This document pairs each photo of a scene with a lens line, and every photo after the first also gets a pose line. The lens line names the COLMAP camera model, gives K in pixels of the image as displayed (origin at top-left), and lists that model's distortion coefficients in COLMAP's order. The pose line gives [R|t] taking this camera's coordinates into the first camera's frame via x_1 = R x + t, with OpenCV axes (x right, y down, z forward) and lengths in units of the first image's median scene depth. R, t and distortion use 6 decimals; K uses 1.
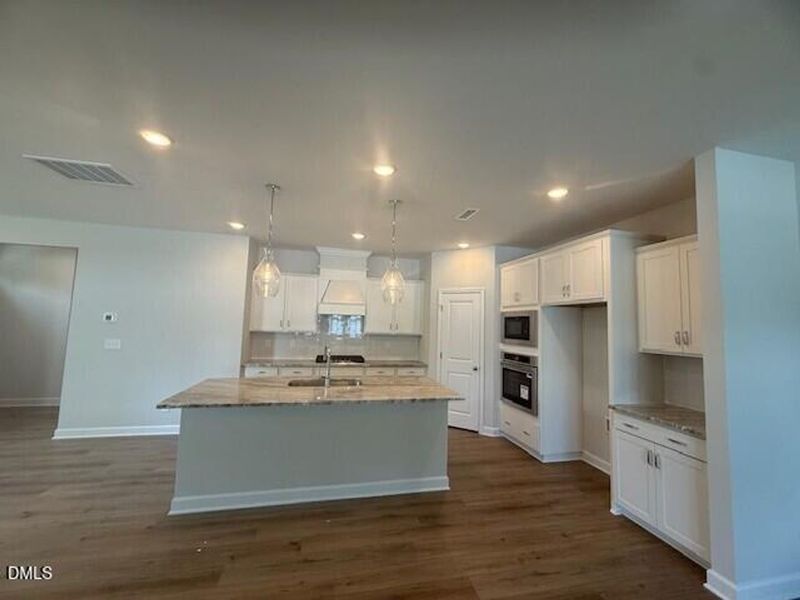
lens RADIAL K [[320.2, 0, 397.3], [0, 320.2, 299.0], [0, 0, 1]] dist [-0.001052, 0.000054]
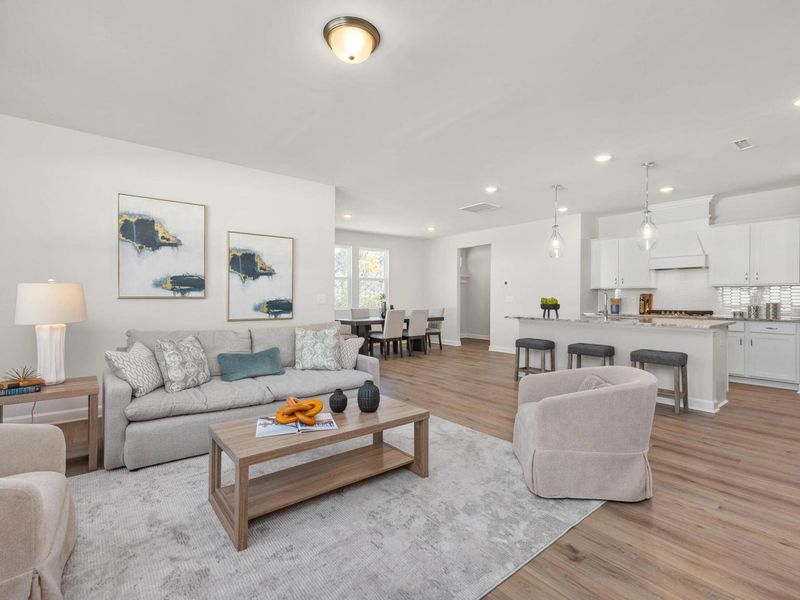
lens RADIAL K [[382.5, 0, 399.1], [0, 382.5, 299.8], [0, 0, 1]] dist [0.002384, 0.000264]
pose [[0.428366, -0.027248, -0.903194, 0.650917], [0.078764, 0.996867, 0.007282, 0.087665], [0.900166, -0.074258, 0.429170, -0.356120]]
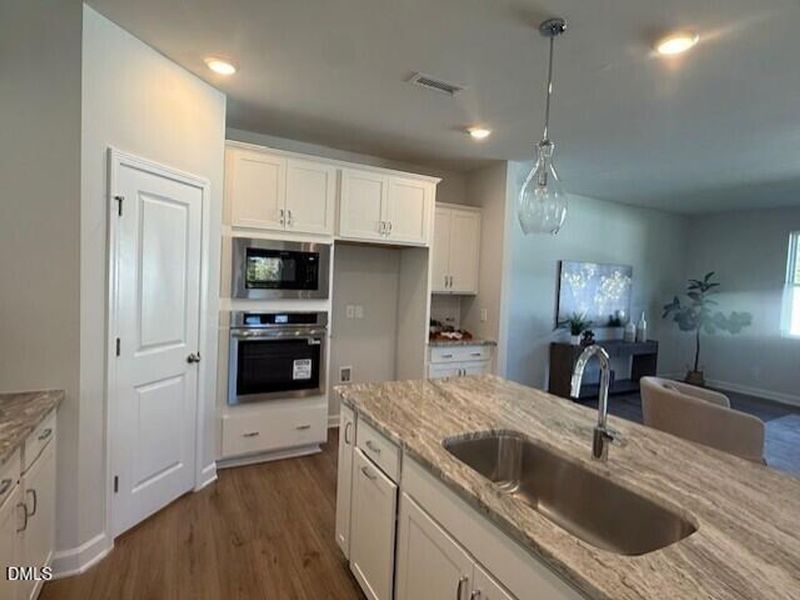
lens RADIAL K [[427.2, 0, 400.1], [0, 427.2, 295.1], [0, 0, 1]] dist [-0.005189, -0.001524]
pose [[-0.271859, -0.078116, 0.959161, -0.455251], [-0.122450, 0.991406, 0.046036, 0.076666], [-0.954515, -0.104934, -0.279088, 1.030764]]
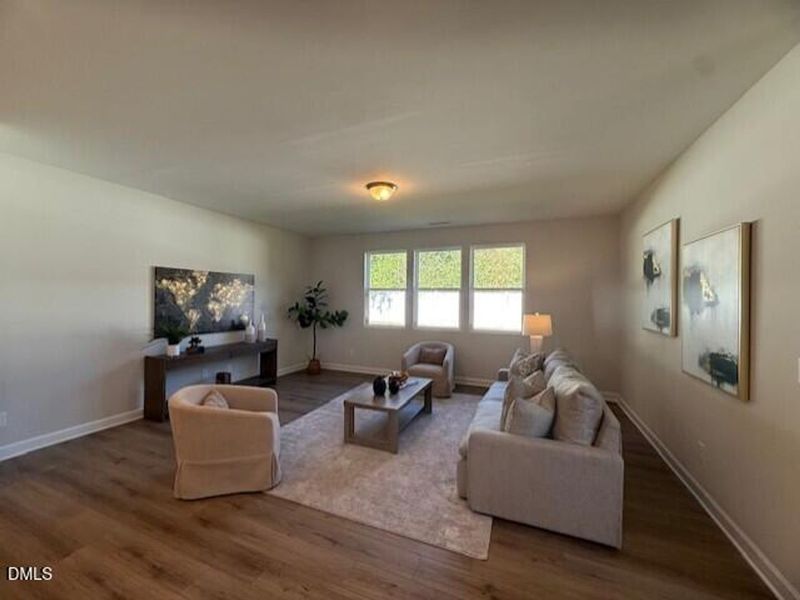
lens RADIAL K [[320.2, 0, 395.4], [0, 320.2, 298.8], [0, 0, 1]] dist [-0.001052, 0.000054]
pose [[-0.813640, -0.041867, 0.579859, -0.424254], [-0.081173, 0.995815, -0.042000, 0.044792], [-0.575674, -0.081242, -0.813634, 0.522608]]
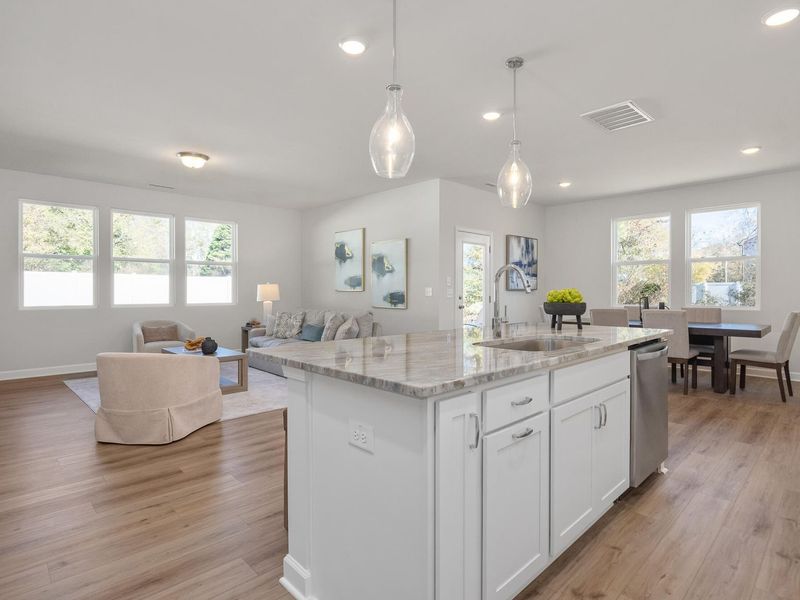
lens RADIAL K [[430.3, 0, 404.8], [0, 430.3, 294.6], [0, 0, 1]] dist [0.004720, 0.000606]
pose [[-0.852612, -0.028262, -0.521780, 0.245473], [0.011035, 0.997340, -0.072051, 0.190206], [0.522428, -0.067189, -0.850032, 1.173392]]
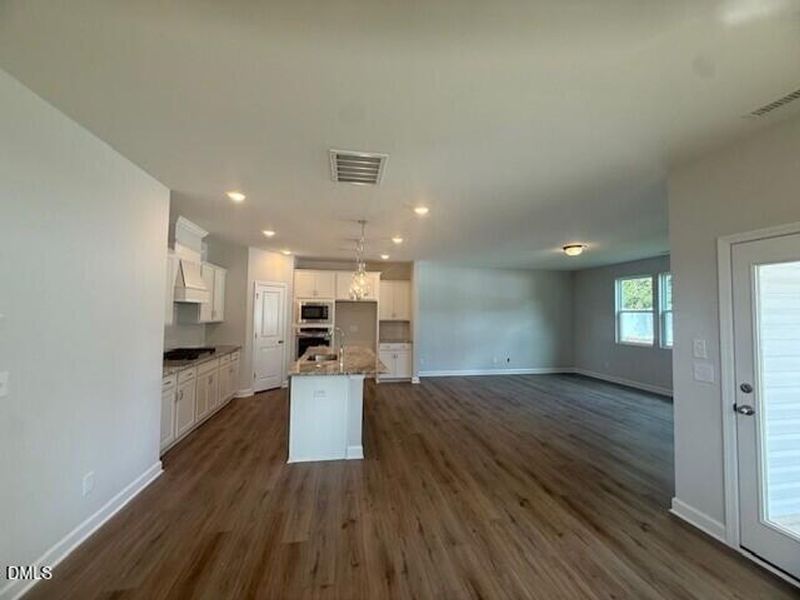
lens RADIAL K [[320.2, 0, 398.4], [0, 320.2, 298.5], [0, 0, 1]] dist [-0.001052, 0.000054]
pose [[0.041830, 0.014971, 0.999013, -1.268447], [-0.086225, 0.996211, -0.011318, 0.002879], [-0.995397, -0.085666, 0.042963, 0.521989]]
